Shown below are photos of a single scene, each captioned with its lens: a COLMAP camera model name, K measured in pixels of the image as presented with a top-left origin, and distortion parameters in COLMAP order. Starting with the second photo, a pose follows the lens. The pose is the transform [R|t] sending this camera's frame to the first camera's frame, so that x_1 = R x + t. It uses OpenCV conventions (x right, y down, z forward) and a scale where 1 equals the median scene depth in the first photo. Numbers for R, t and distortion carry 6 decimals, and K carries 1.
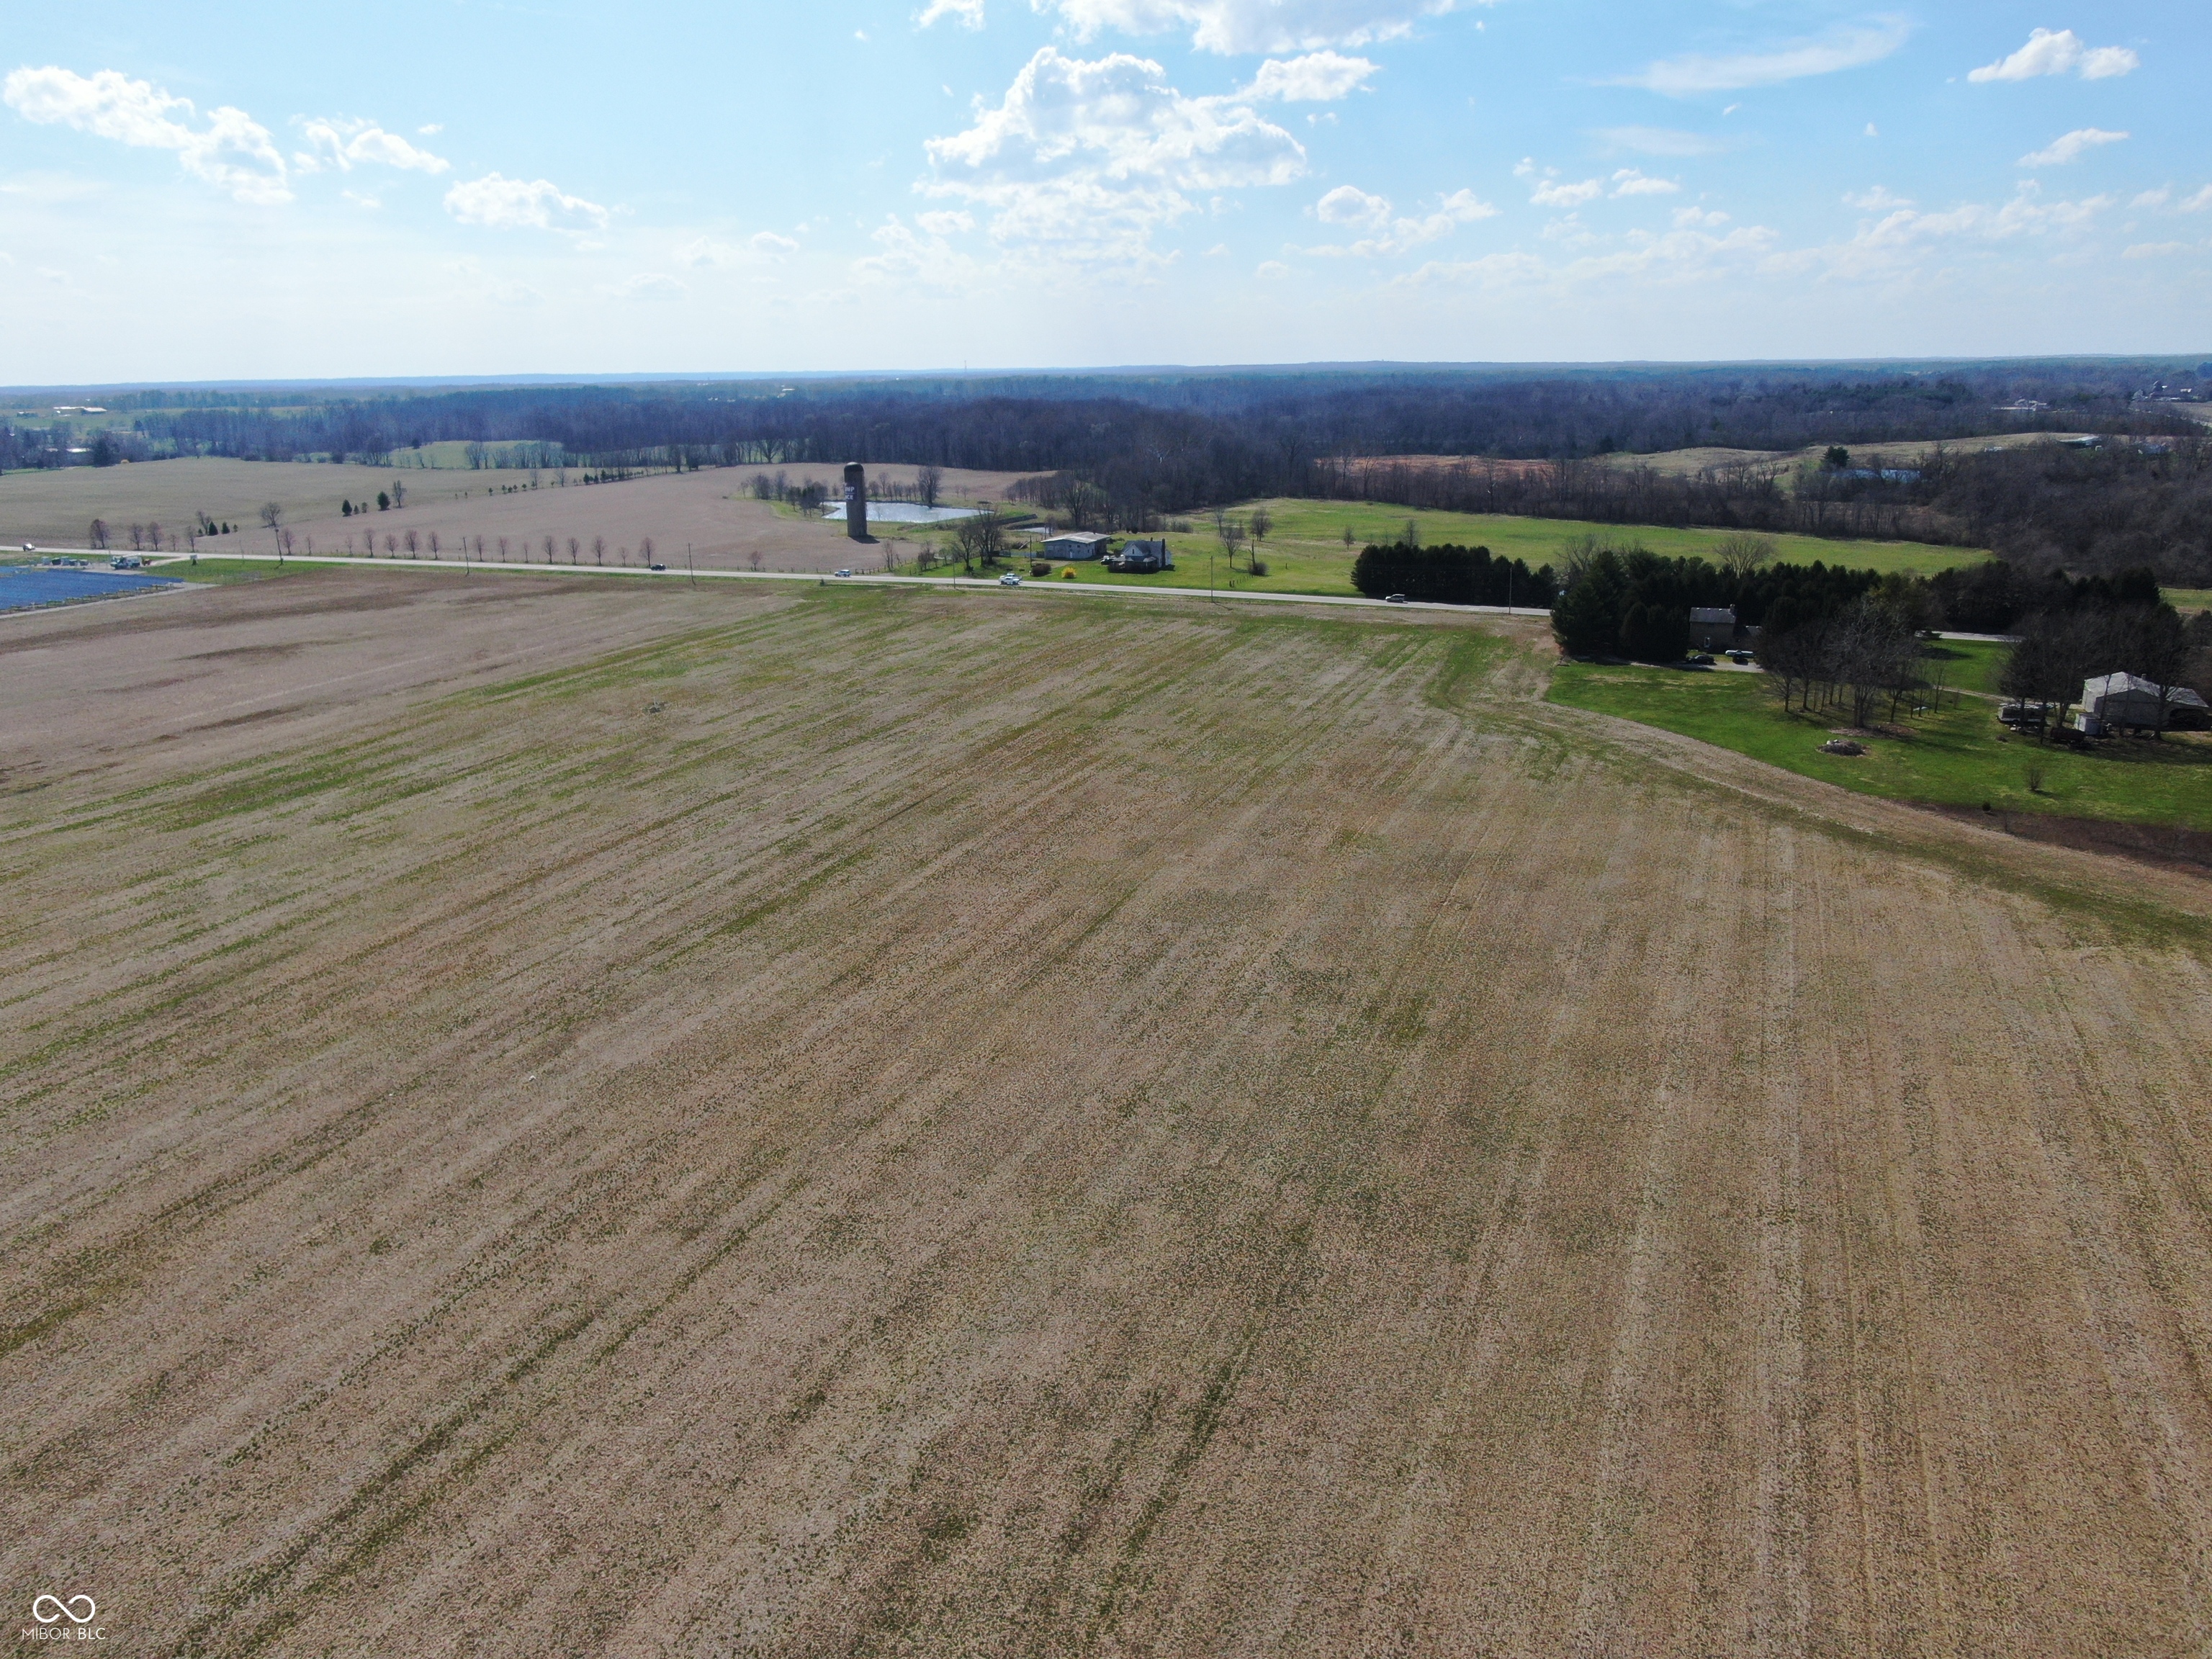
lens RADIAL K [[1565.6, 0, 1106.0], [0, 1565.6, 829.5], [0, 0, 1]] dist [-0.016930, 0.006073]
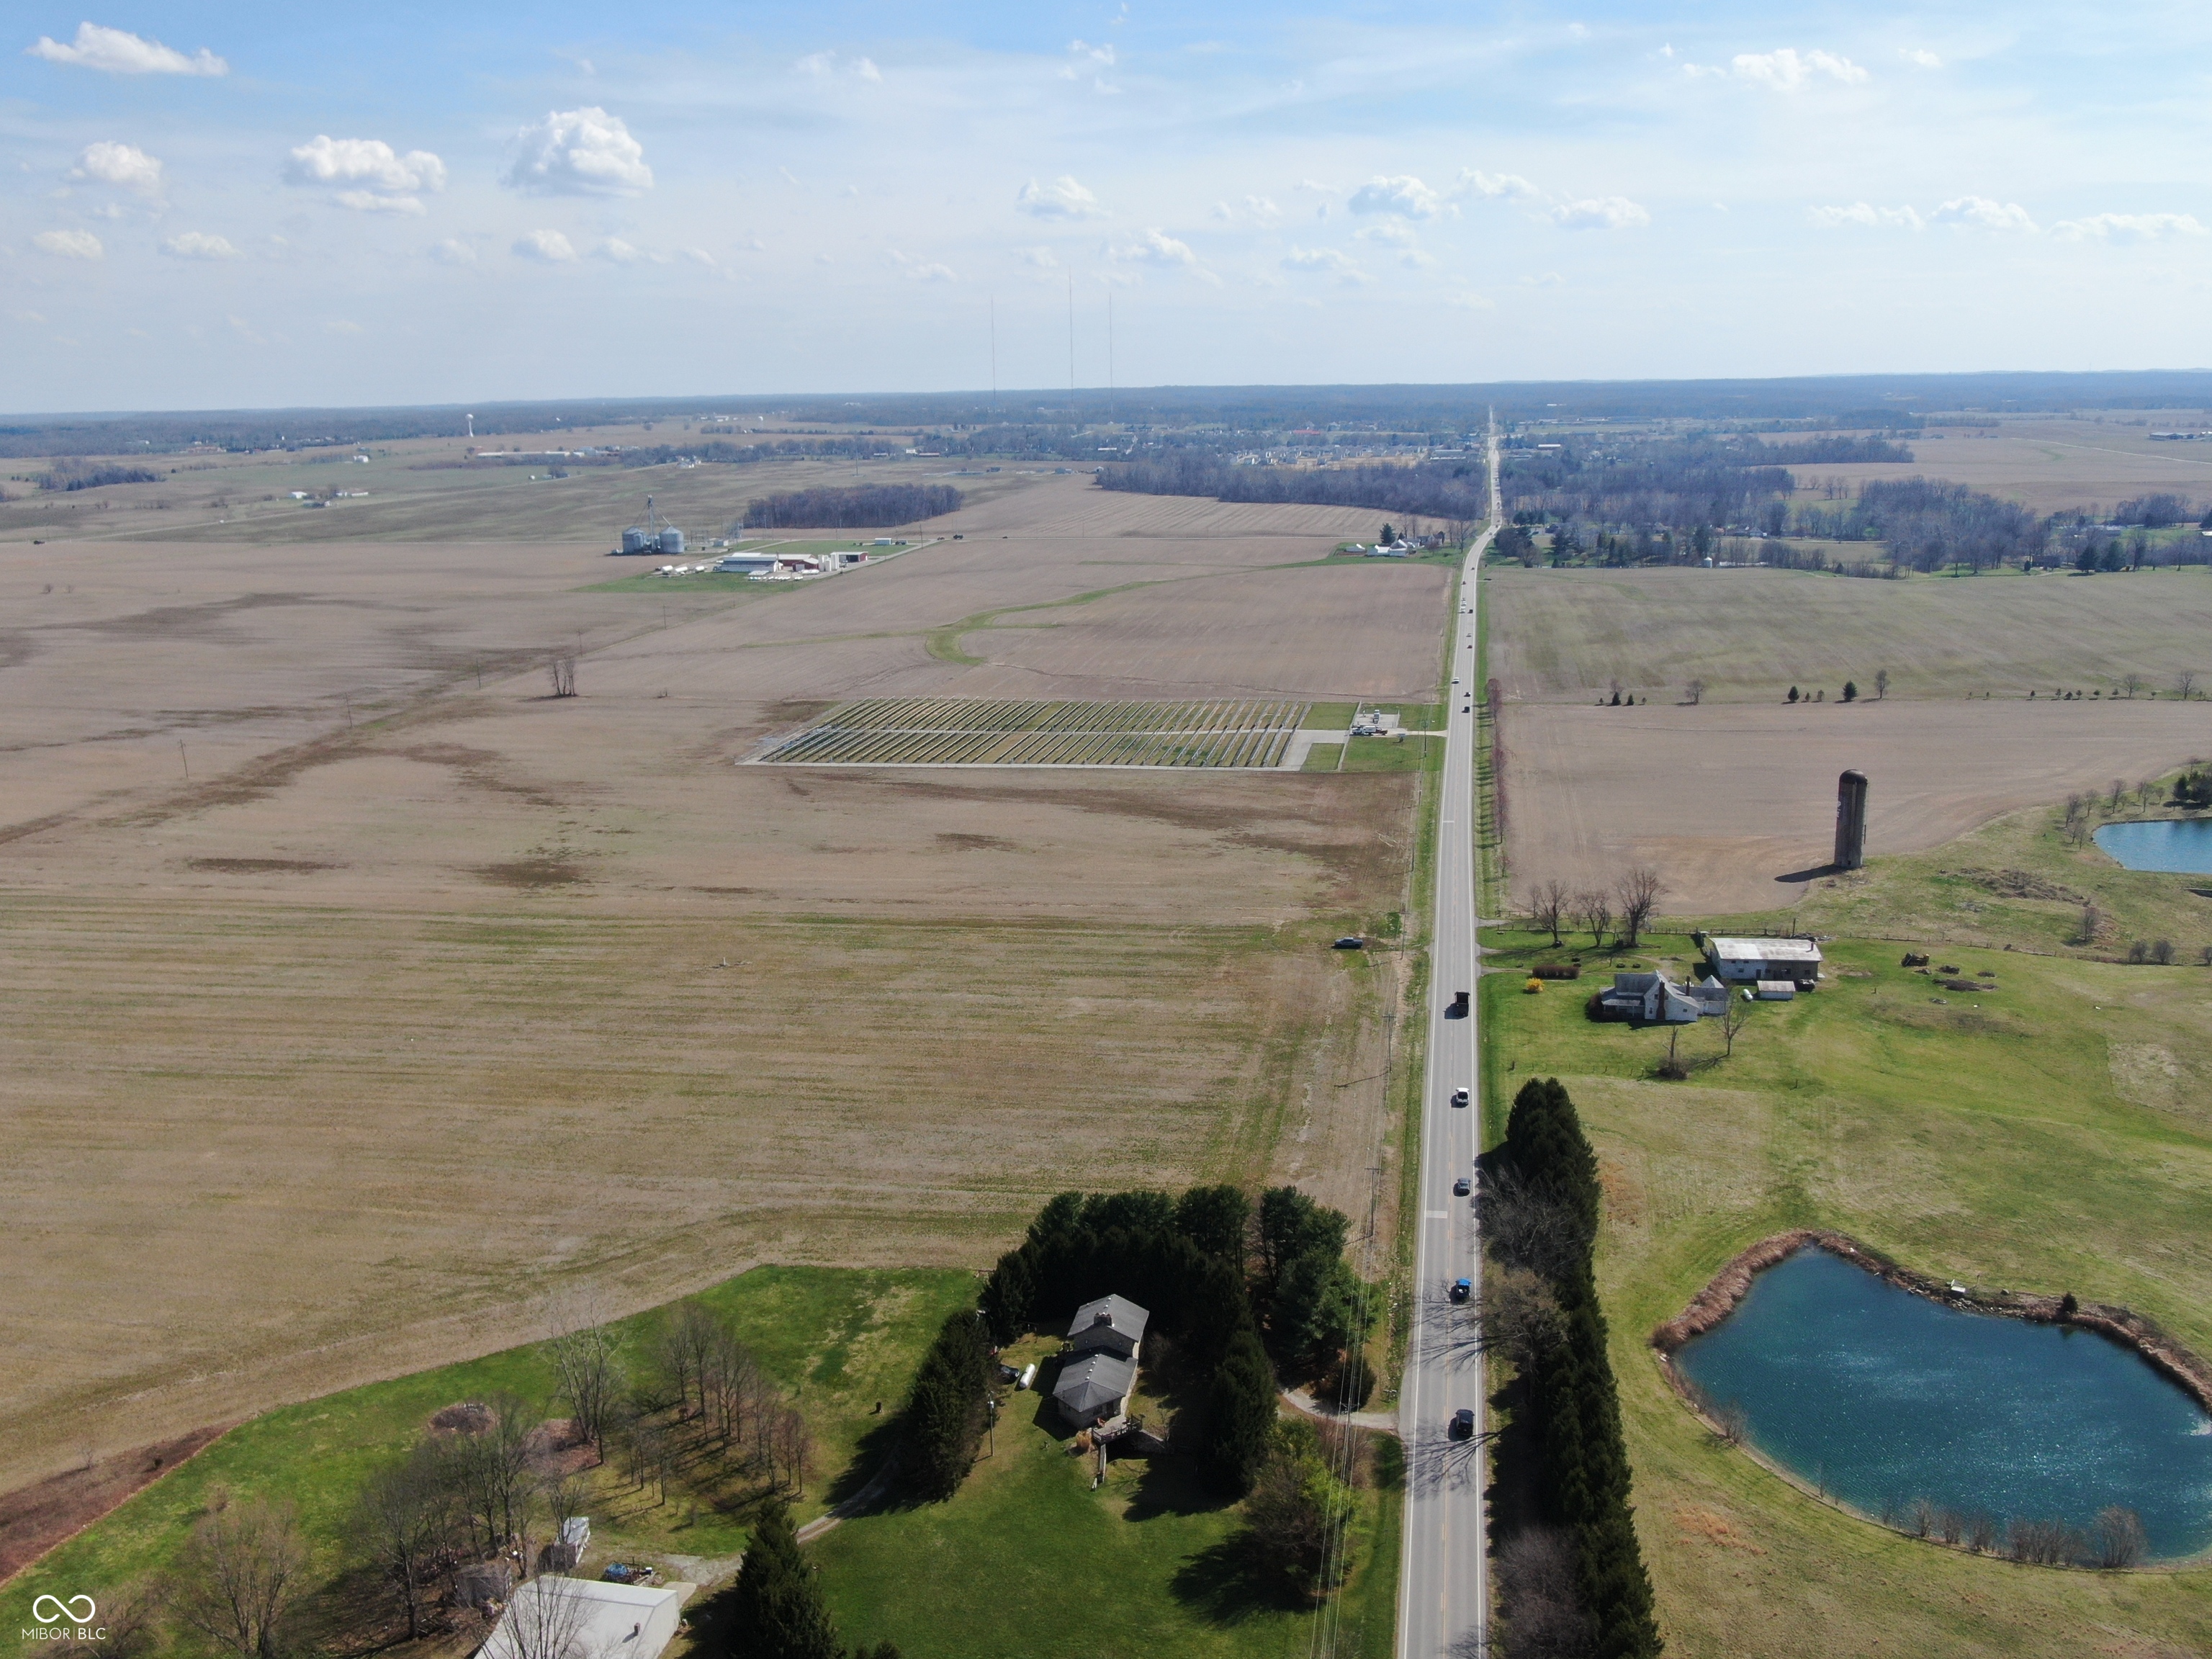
lens RADIAL K [[1971.5, 0, 1106.0], [0, 1971.5, 829.5], [0, 0, 1]] dist [-0.001221, 0.011524]
pose [[0.219310, 0.224268, -0.949530, 1.132119], [-0.262909, 0.950807, 0.163846, -0.468311], [0.939565, 0.213707, 0.267483, 0.754031]]
